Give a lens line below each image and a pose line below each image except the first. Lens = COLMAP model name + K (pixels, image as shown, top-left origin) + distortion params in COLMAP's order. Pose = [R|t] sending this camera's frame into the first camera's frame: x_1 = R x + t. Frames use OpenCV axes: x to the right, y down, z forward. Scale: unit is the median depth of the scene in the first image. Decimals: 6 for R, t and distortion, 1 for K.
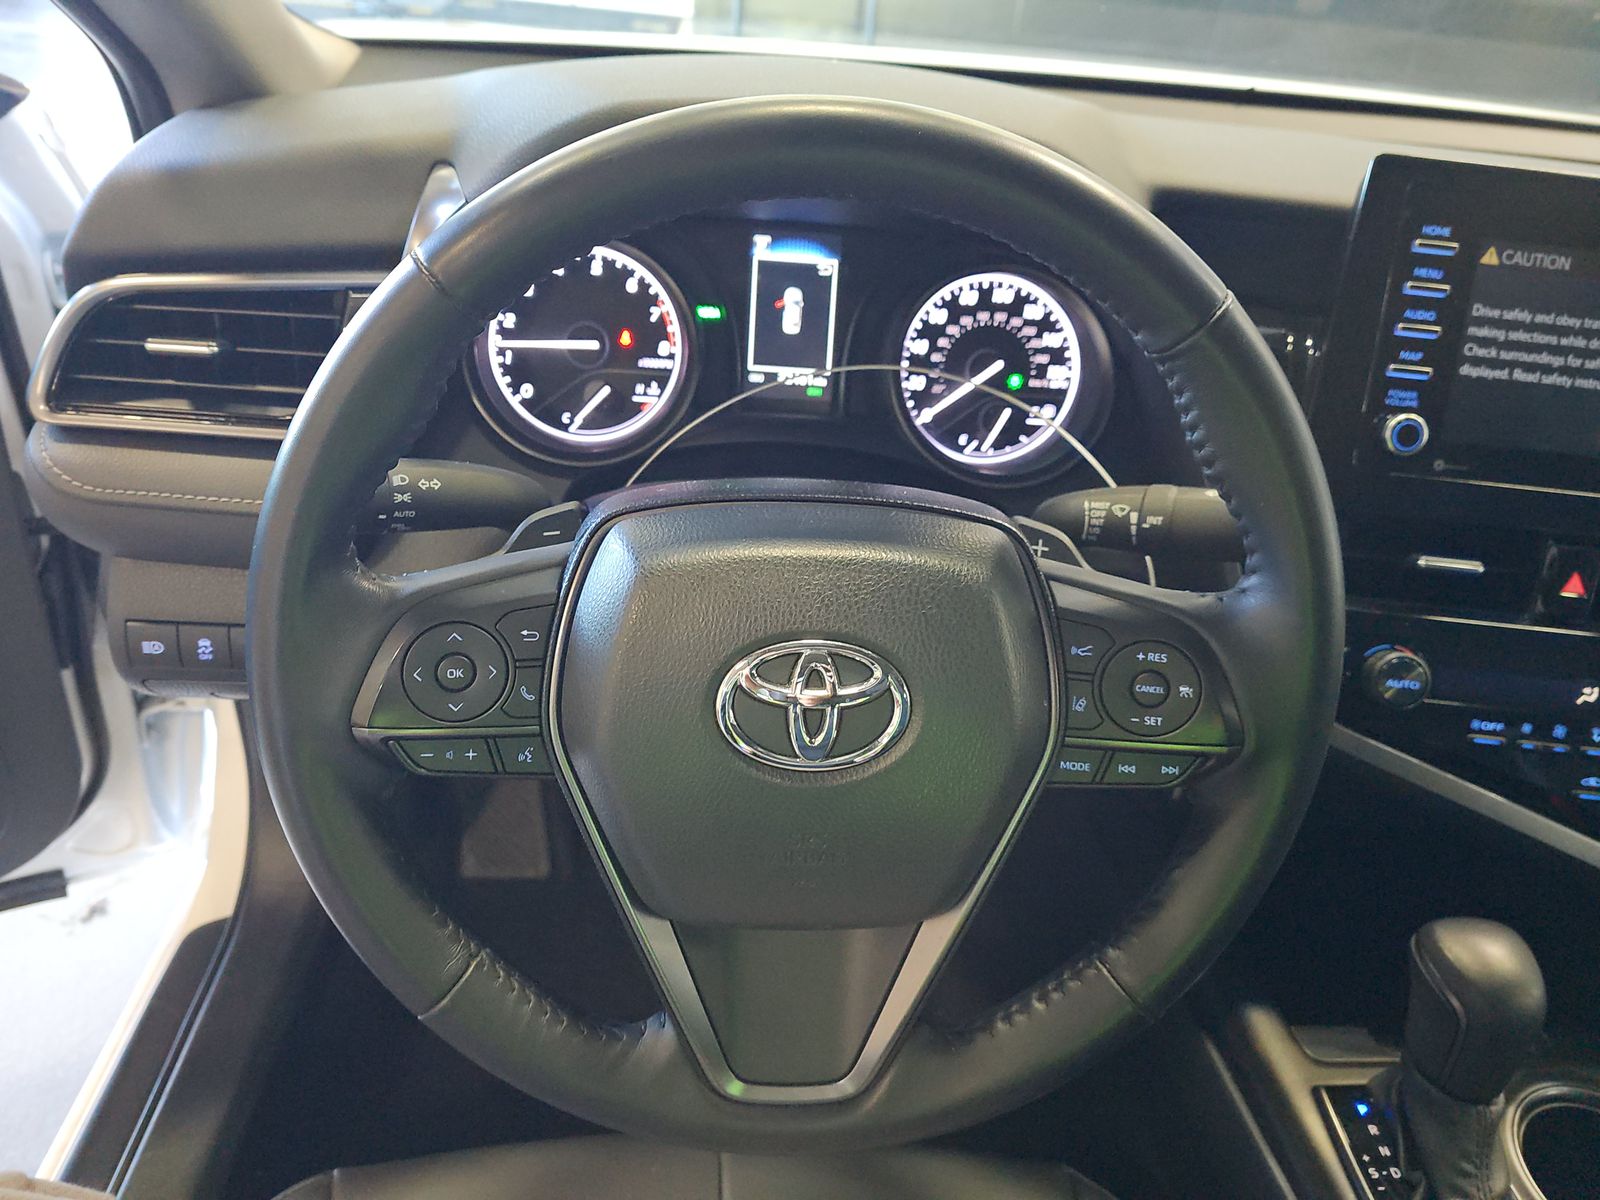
lens RADIAL K [[1052.5, 0, 800.0], [0, 1052.5, 600.0], [0, 0, 1]] dist [-0.006179, -0.016384]
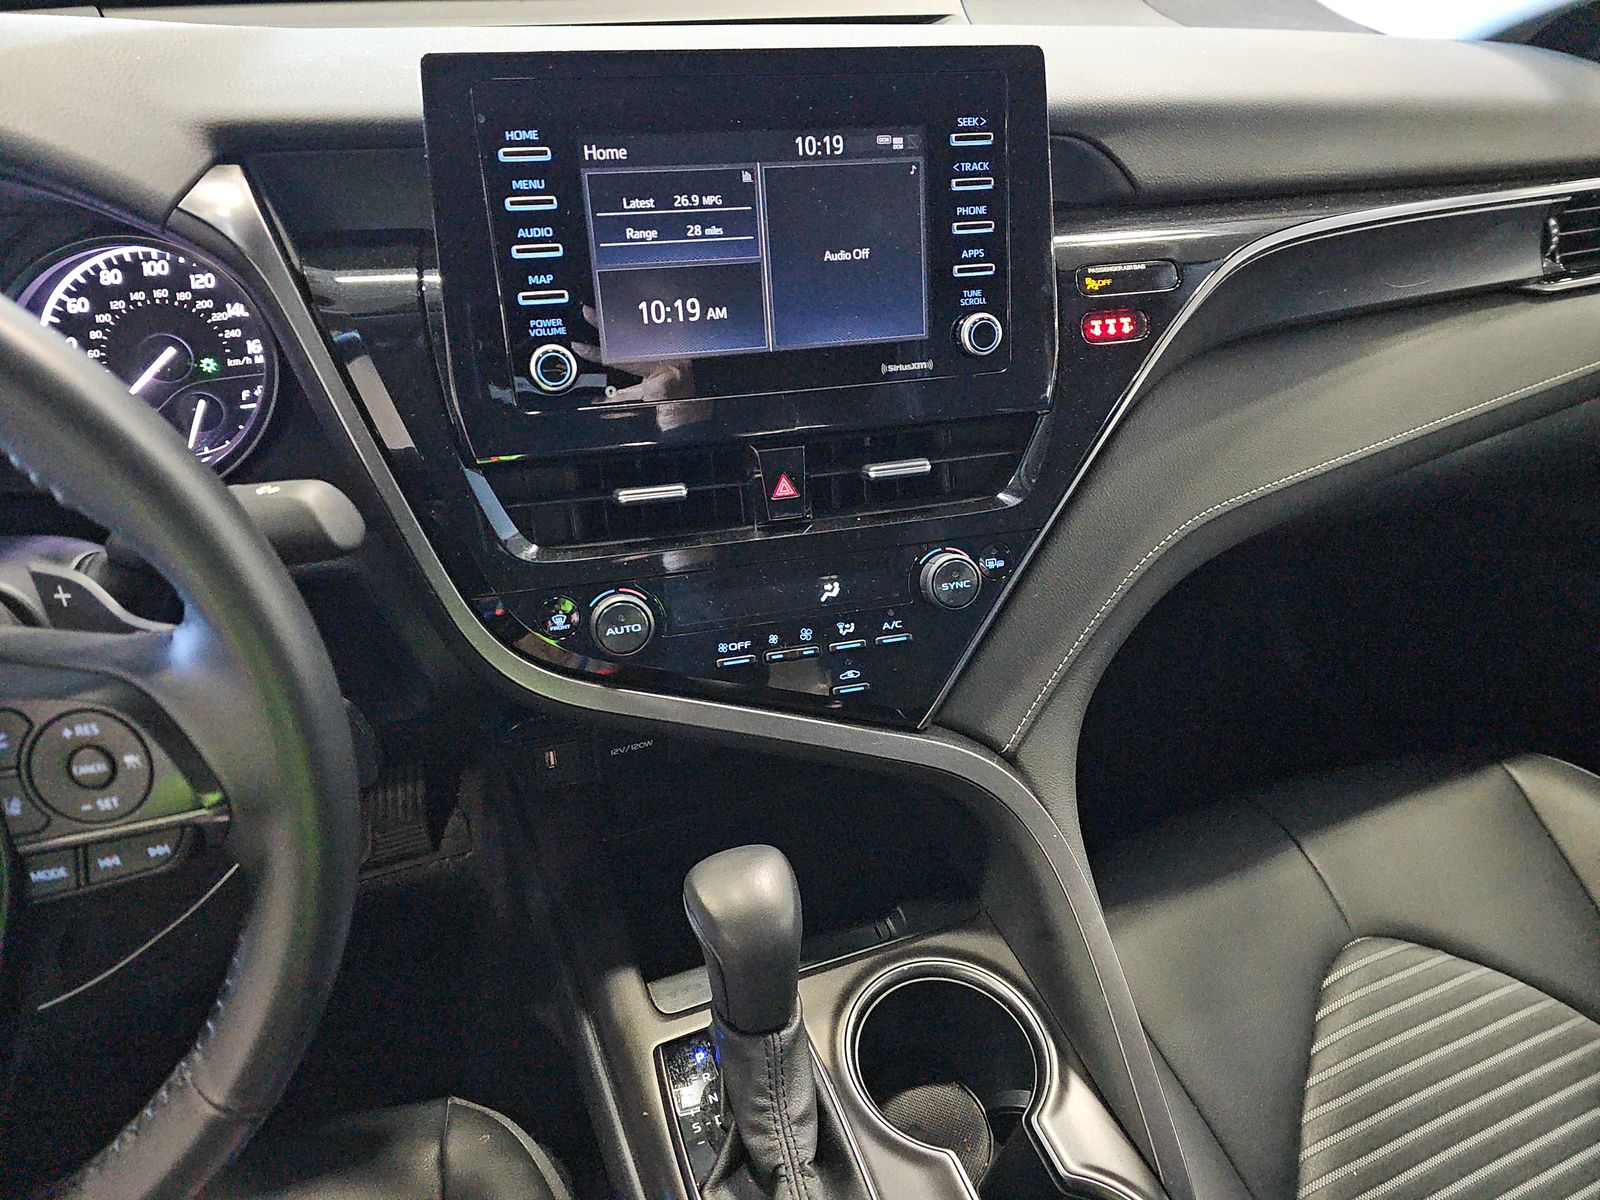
lens RADIAL K [[1020.7, 0, 800.0], [0, 1020.7, 600.0], [0, 0, 1]] dist [0.047257, -0.059310]
pose [[0.943057, -0.229580, 0.240699, 0.498121], [0.211028, 0.972293, 0.100570, -0.004567], [-0.257119, -0.044049, 0.965375, 0.066574]]
